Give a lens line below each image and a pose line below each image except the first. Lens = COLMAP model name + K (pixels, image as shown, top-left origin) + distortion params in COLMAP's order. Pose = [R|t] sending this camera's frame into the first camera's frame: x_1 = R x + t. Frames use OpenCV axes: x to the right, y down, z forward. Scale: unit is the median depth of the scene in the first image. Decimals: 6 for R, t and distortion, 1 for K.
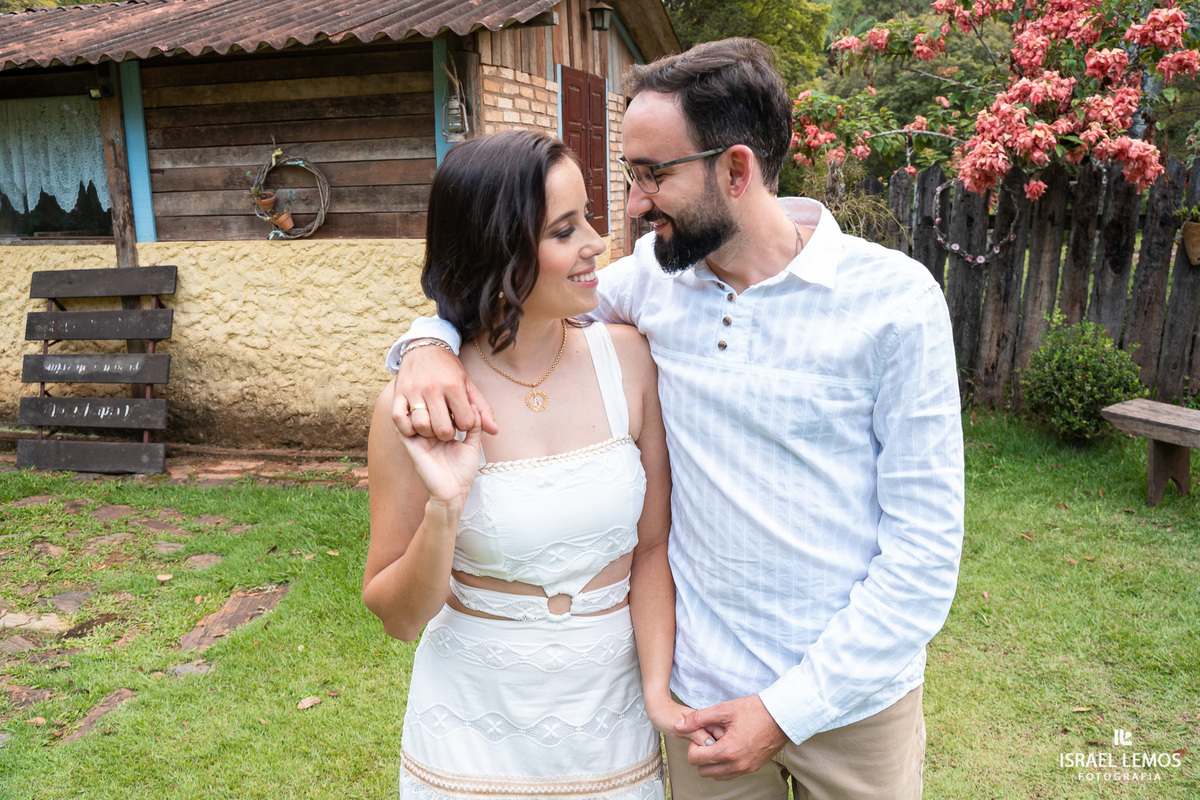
lens RADIAL K [[977.2, 0, 600.0], [0, 977.2, 400.0], [0, 0, 1]] dist [-0.124725, 0.099538]
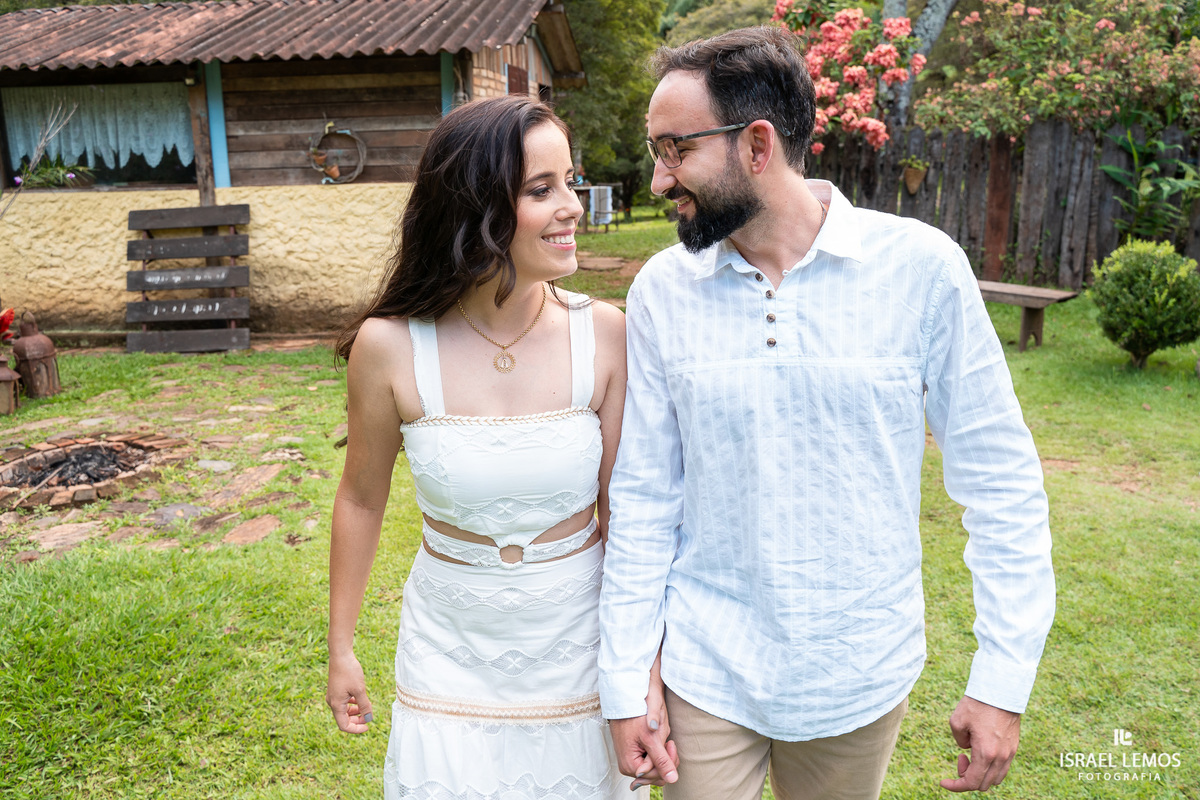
lens RADIAL K [[977.2, 0, 600.0], [0, 977.2, 400.0], [0, 0, 1]] dist [-0.124725, 0.099538]
pose [[0.984478, -0.042085, 0.170386, -0.201271], [0.036397, 0.998675, 0.036374, 0.127891], [-0.171691, -0.029608, 0.984706, -0.544027]]
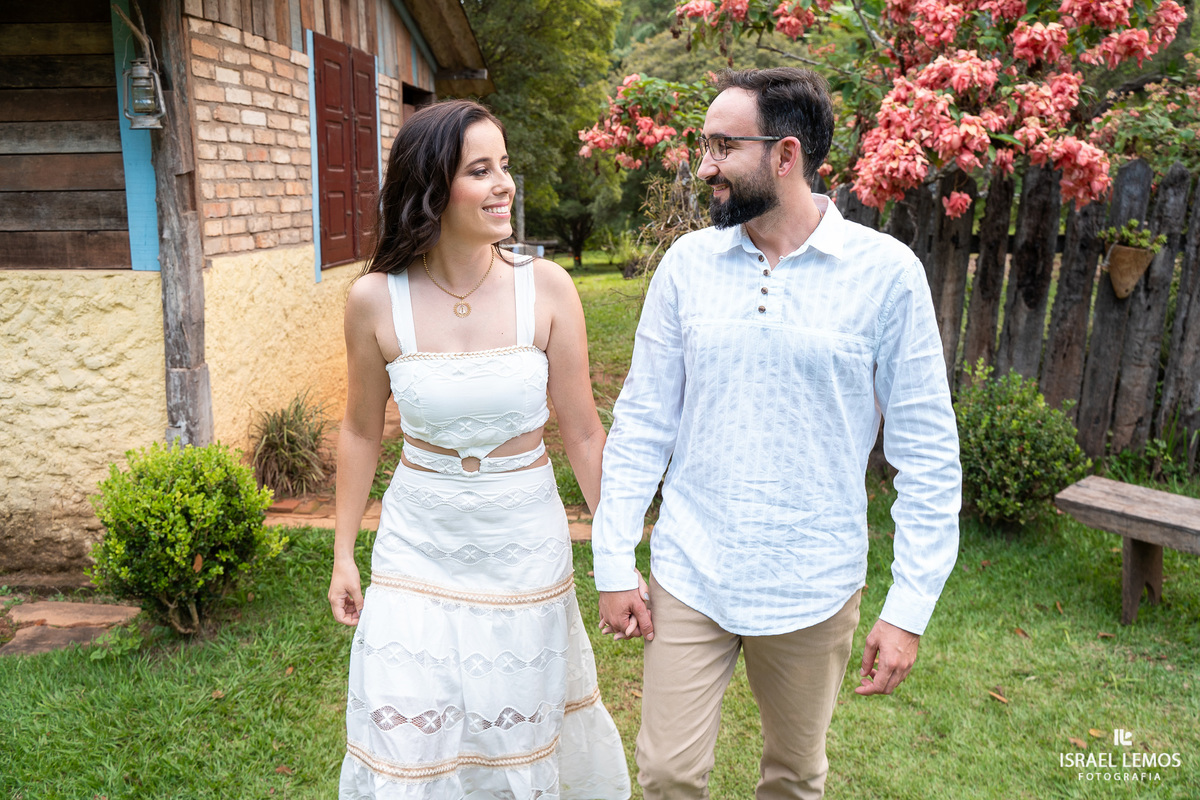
lens RADIAL K [[979.8, 0, 604.5], [0, 979.8, 396.0], [0, 0, 1]] dist [-0.126702, 0.105416]
pose [[0.974626, -0.031536, 0.221608, 0.008429], [0.033517, 0.999425, -0.005183, -0.063010], [-0.221317, 0.012480, 0.975122, 0.270990]]
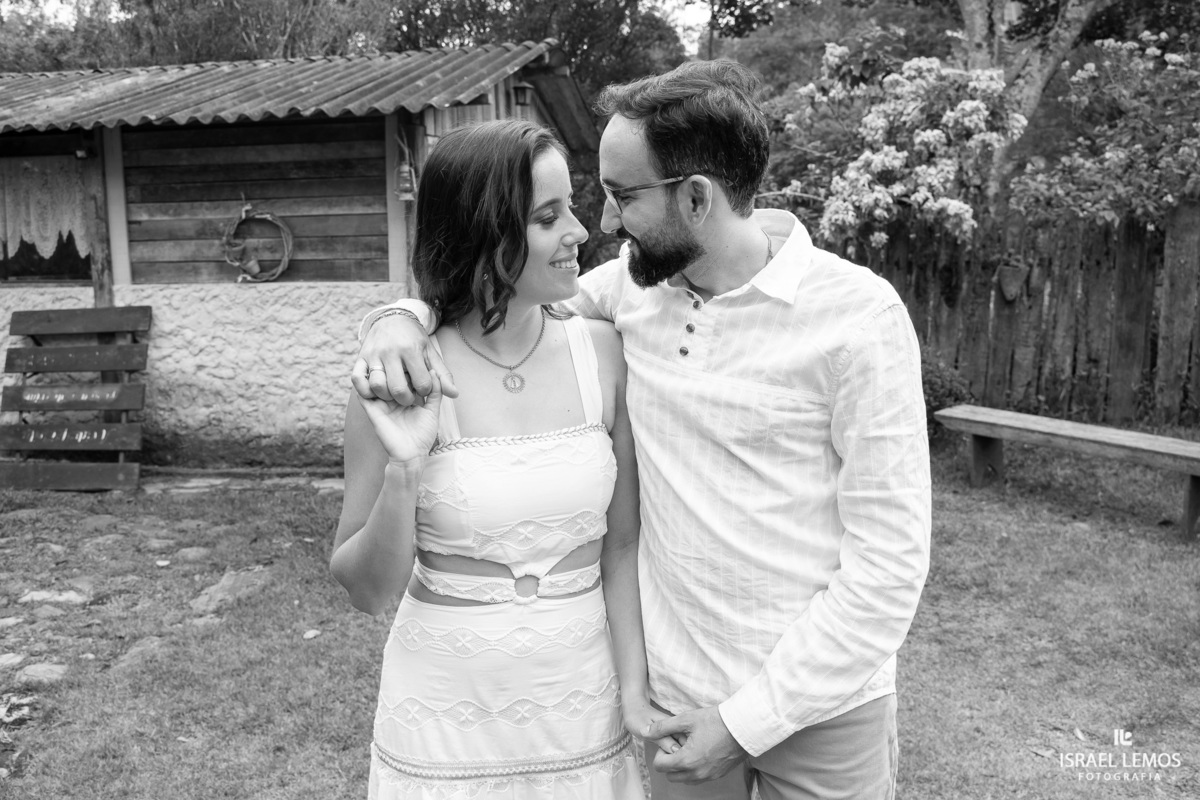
lens RADIAL K [[979.8, 0, 604.5], [0, 979.8, 396.0], [0, 0, 1]] dist [-0.126702, 0.105416]
pose [[0.995226, -0.009126, 0.097170, -0.022881], [0.015402, 0.997829, -0.064037, 0.050695], [-0.096374, 0.065228, 0.993206, -0.181647]]
